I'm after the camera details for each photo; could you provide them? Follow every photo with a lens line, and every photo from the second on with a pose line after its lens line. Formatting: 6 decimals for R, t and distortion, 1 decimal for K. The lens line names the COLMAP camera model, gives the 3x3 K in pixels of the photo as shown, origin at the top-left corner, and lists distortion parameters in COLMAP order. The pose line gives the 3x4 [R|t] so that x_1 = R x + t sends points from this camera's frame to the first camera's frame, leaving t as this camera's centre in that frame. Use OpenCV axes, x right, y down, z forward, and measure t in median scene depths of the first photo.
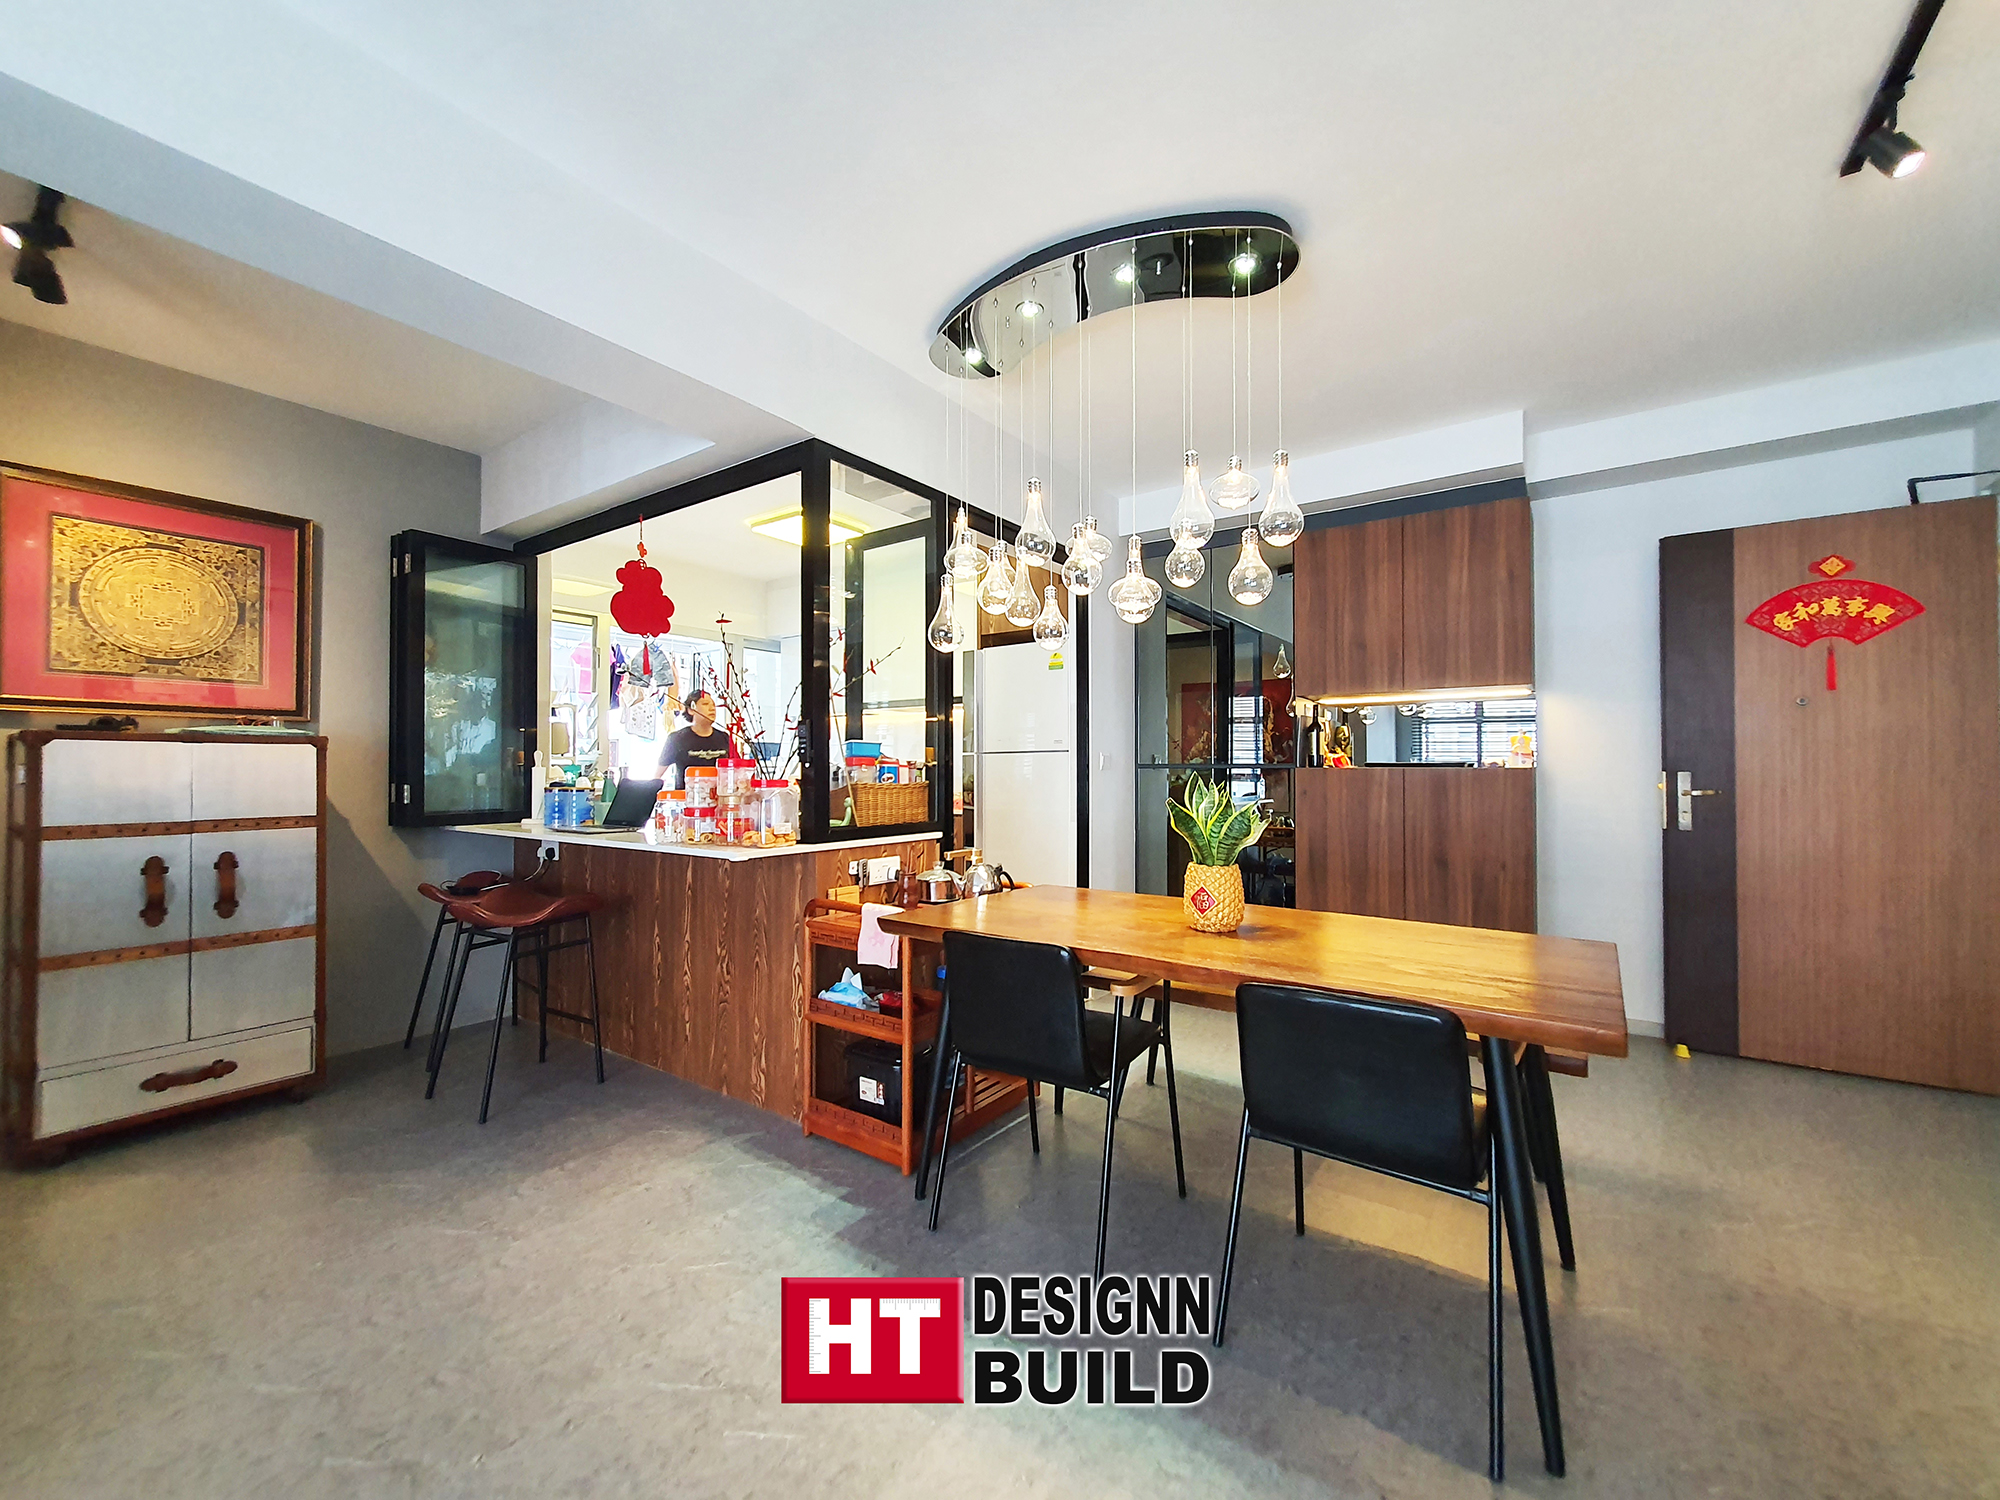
lens RADIAL K [[793.1, 0, 1013.7], [0, 793.1, 758.3], [0, 0, 1]] dist [-0.000739, -0.000108]
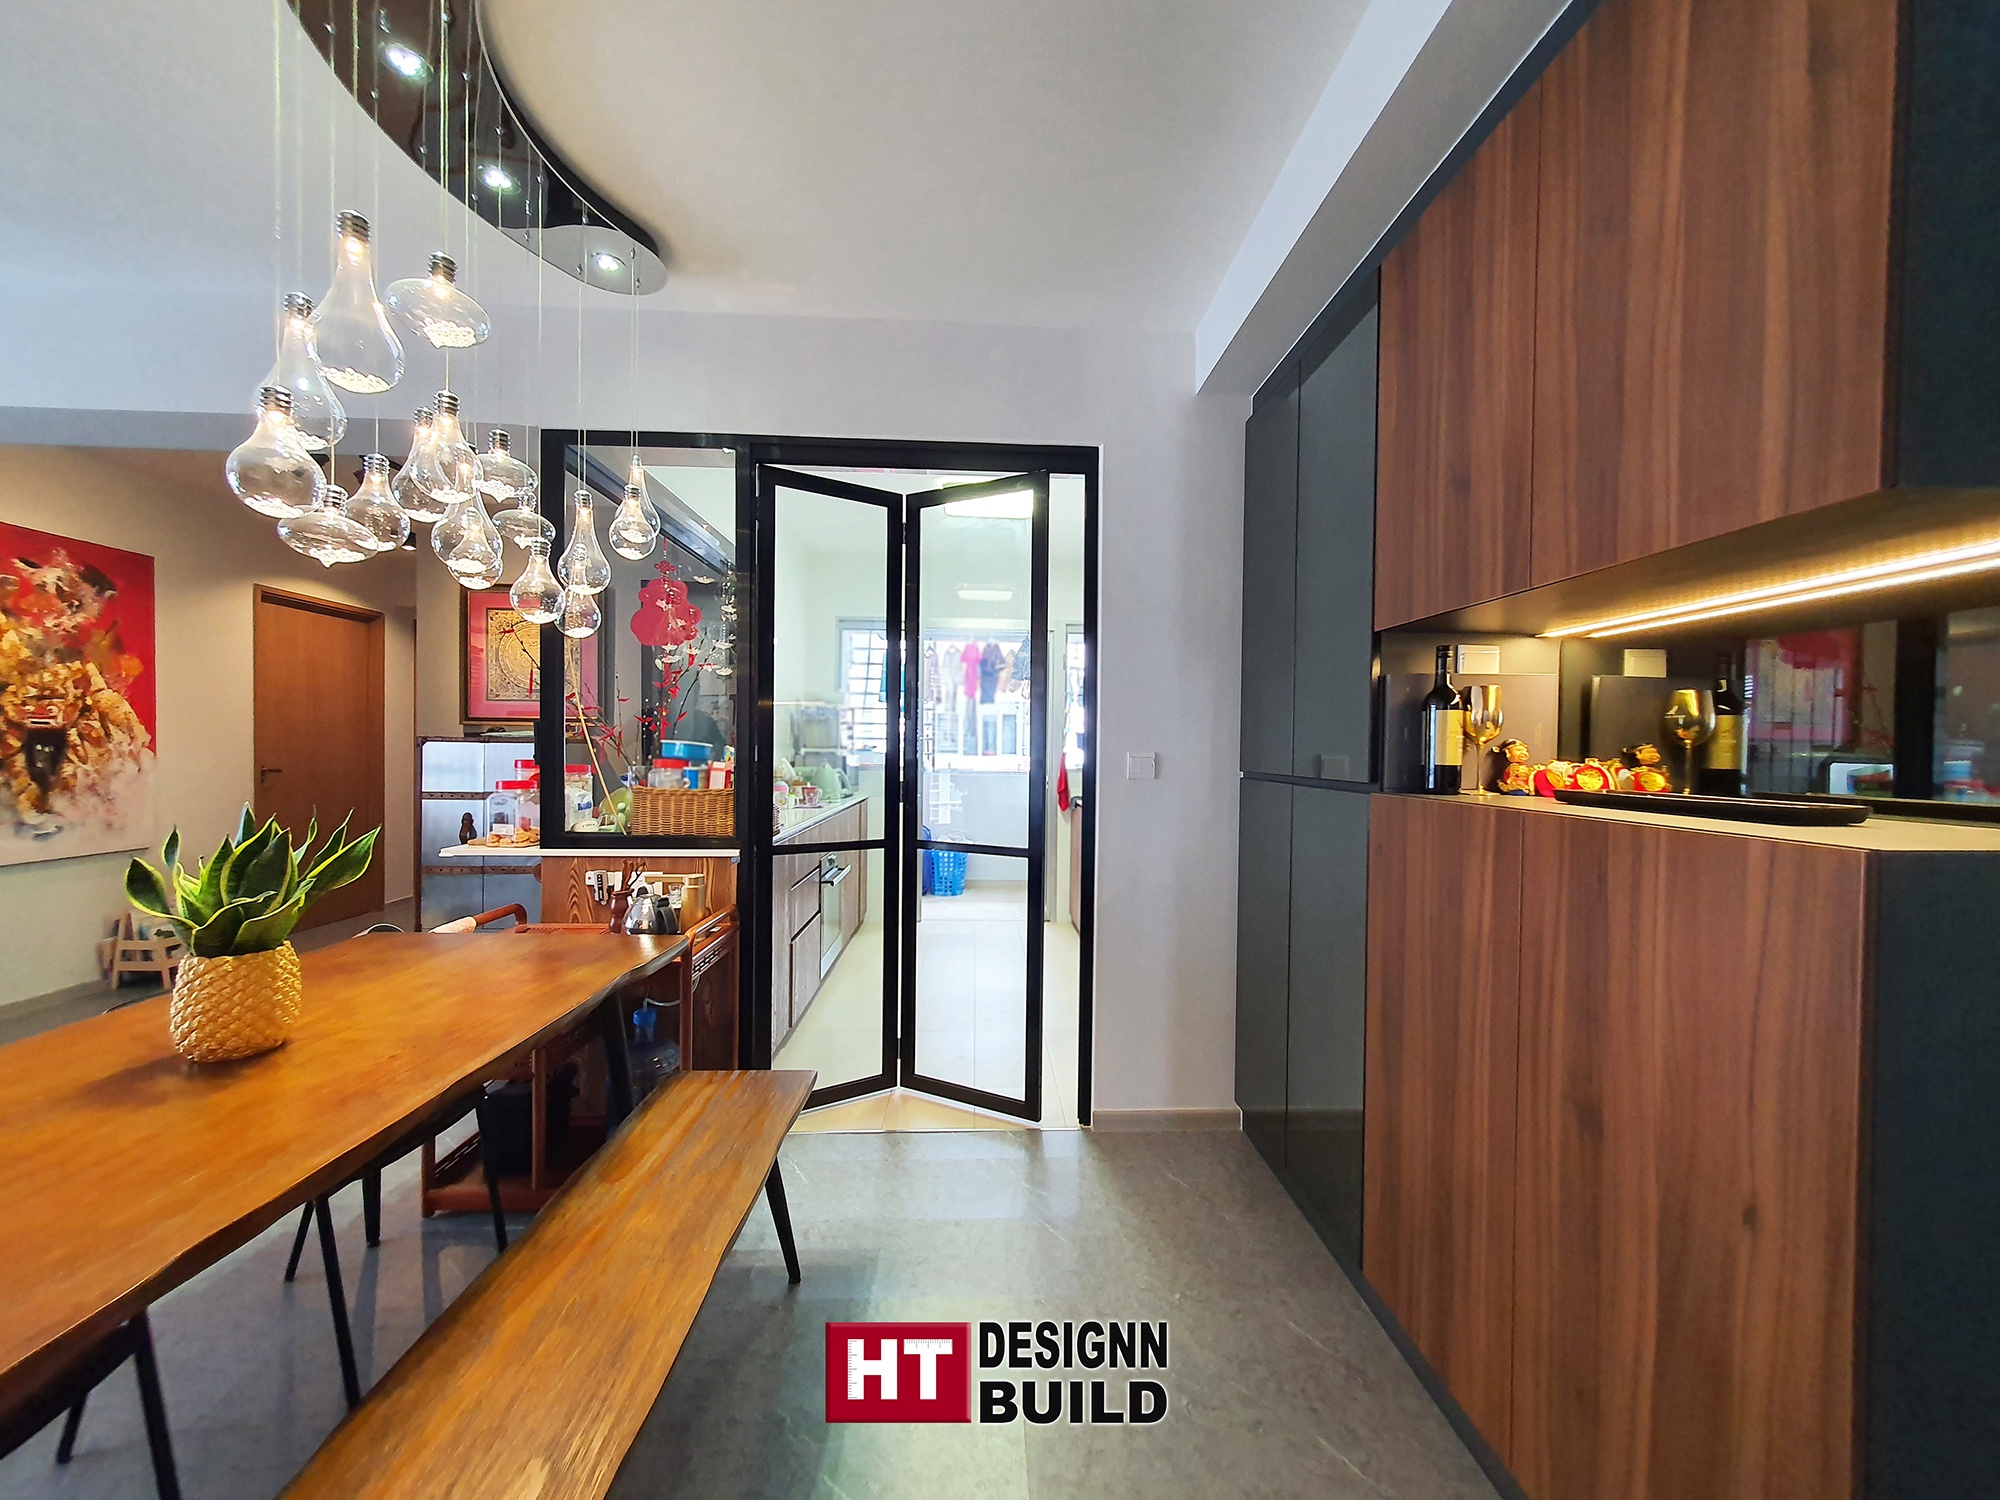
lens RADIAL K [[800.8, 0, 1018.5], [0, 800.8, 758.7], [0, 0, 1]] dist [-0.000998, 0.000964]
pose [[0.615447, 0.019341, -0.787941, 0.817339], [-0.000595, 0.999710, 0.024074, -0.024501], [0.788178, -0.014347, 0.615280, 0.787513]]
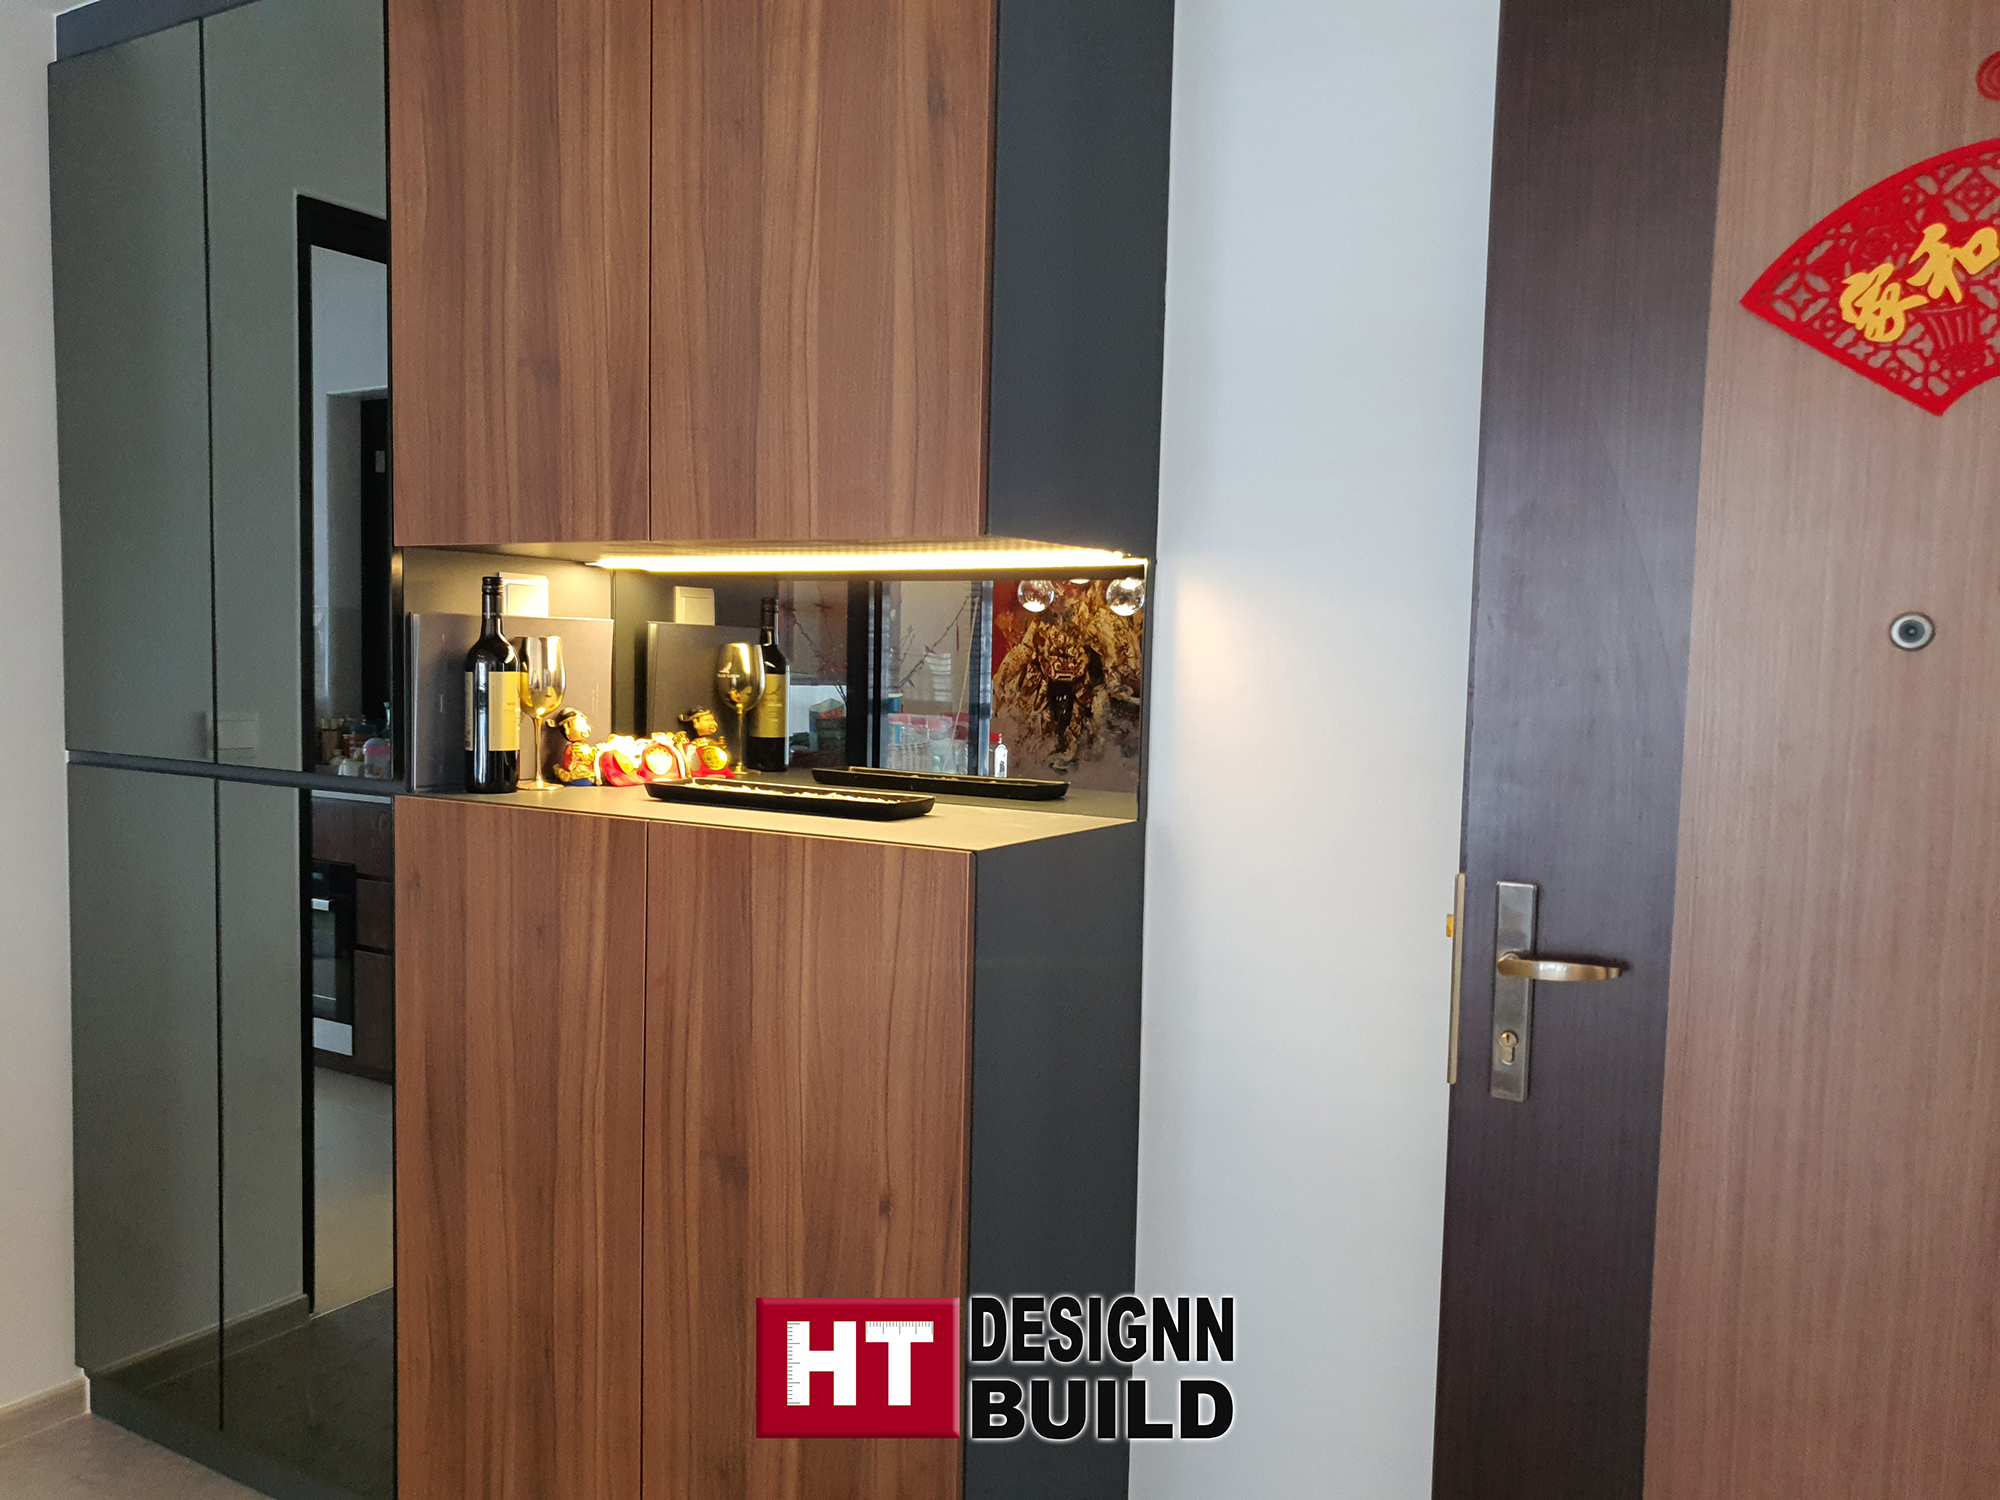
lens RADIAL K [[1542.7, 0, 995.3], [0, 1542.7, 769.9], [0, 0, 1]] dist [0.012783, 0.004820]
pose [[0.997874, 0.018593, 0.062461, 0.750710], [-0.024106, 0.995767, 0.088696, -0.072808], [-0.060548, -0.090013, 0.994098, 0.587238]]
